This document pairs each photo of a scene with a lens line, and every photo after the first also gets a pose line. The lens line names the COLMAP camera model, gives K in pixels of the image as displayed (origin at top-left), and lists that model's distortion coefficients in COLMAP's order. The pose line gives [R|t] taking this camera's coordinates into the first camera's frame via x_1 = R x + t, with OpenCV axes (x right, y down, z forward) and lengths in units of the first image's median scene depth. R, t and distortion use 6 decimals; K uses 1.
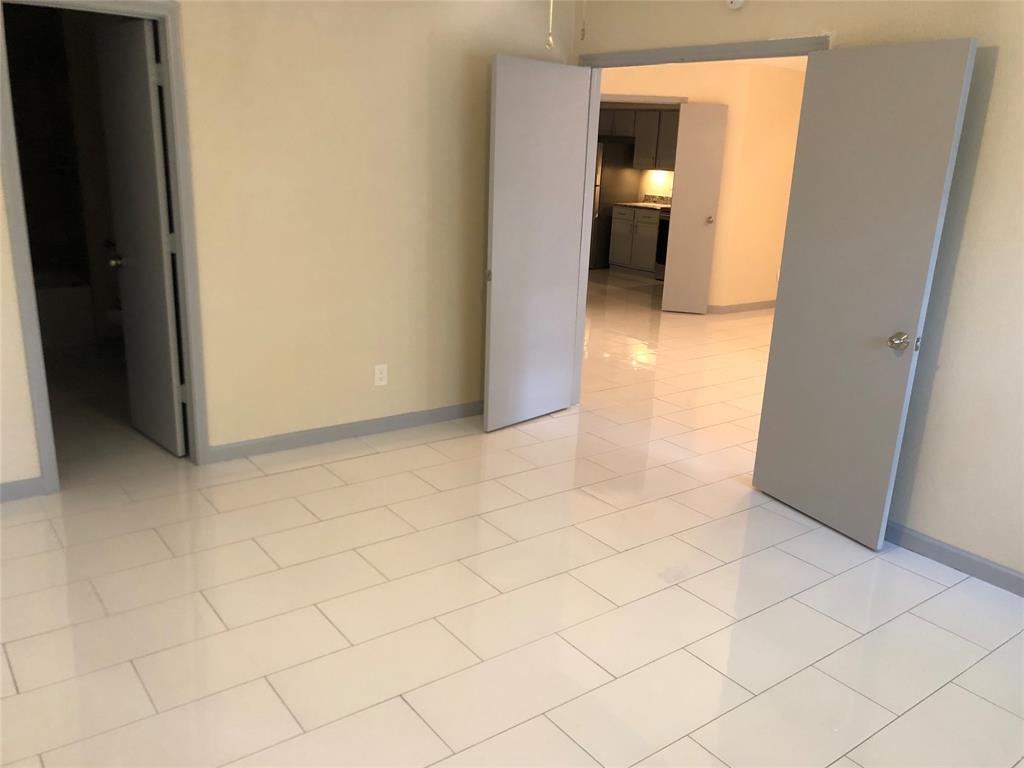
lens RADIAL K [[845.8, 0, 512.7], [0, 845.8, 385.8], [0, 0, 1]] dist [0.042719, -0.035248]
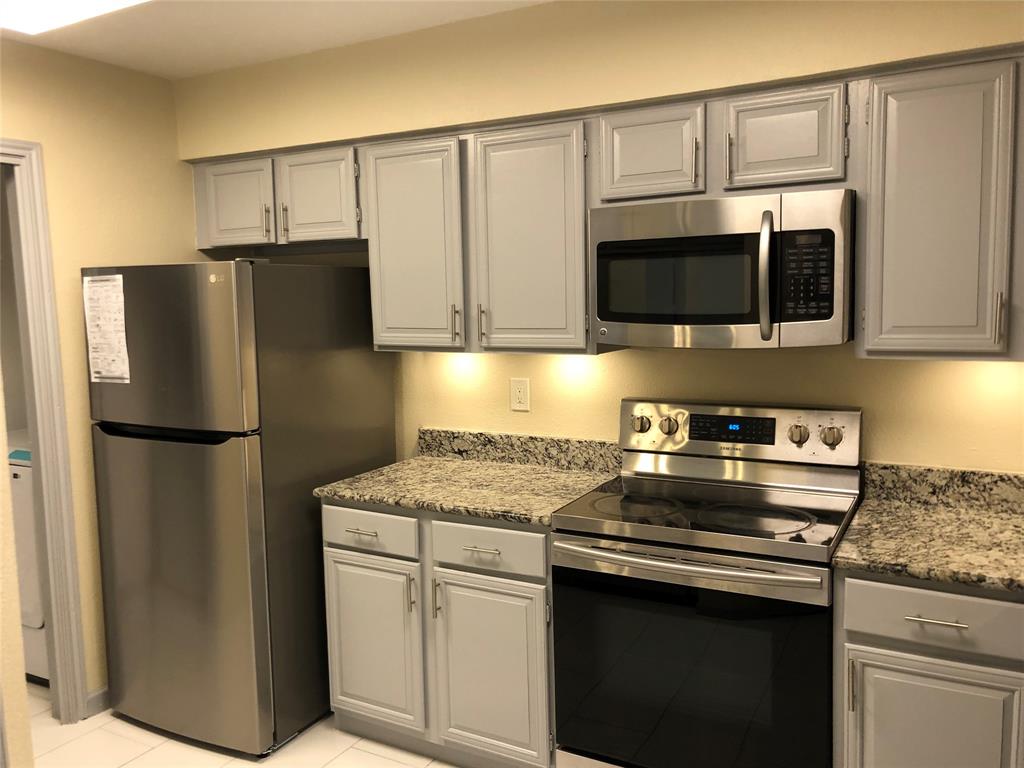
lens RADIAL K [[845.8, 0, 508.6], [0, 845.8, 381.9], [0, 0, 1]] dist [0.042719, -0.035248]
pose [[0.914986, -0.105589, 0.389425, 0.073315], [0.170573, 0.975890, -0.136172, -0.199402], [-0.365658, 0.191021, 0.910937, 0.730859]]
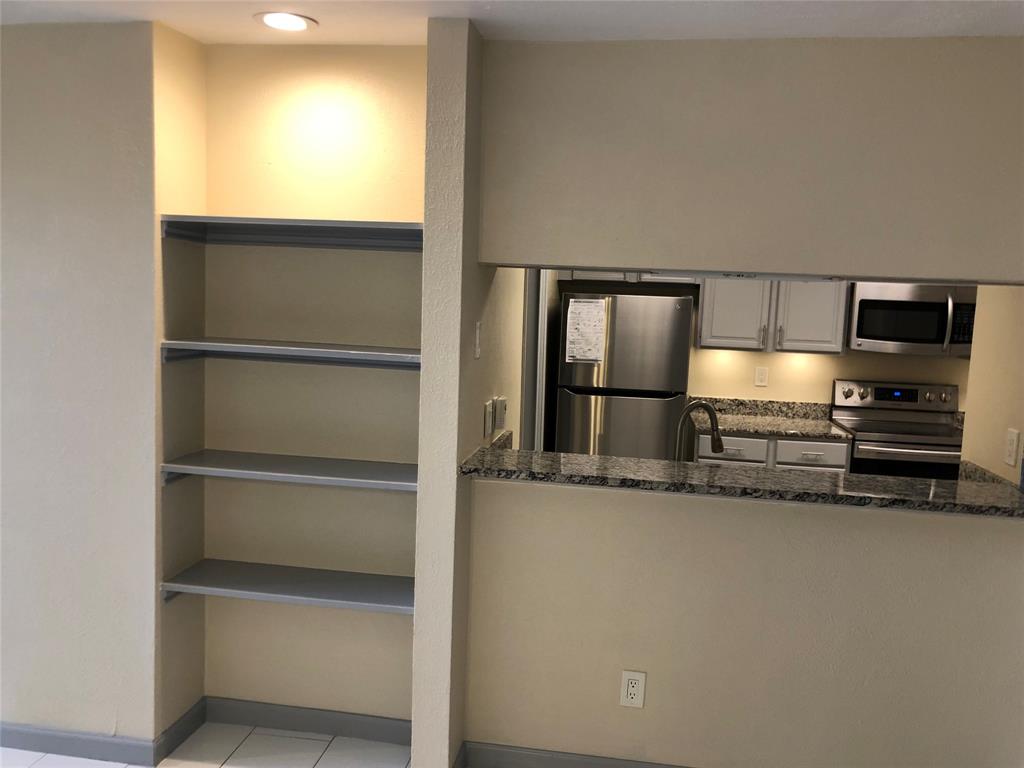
lens RADIAL K [[845.8, 0, 514.4], [0, 845.8, 385.7], [0, 0, 1]] dist [0.042719, -0.035248]
pose [[0.703448, -0.086453, 0.705469, -0.265138], [0.189841, 0.979368, -0.069278, -0.220768], [-0.684924, 0.182661, 0.705347, 0.734739]]
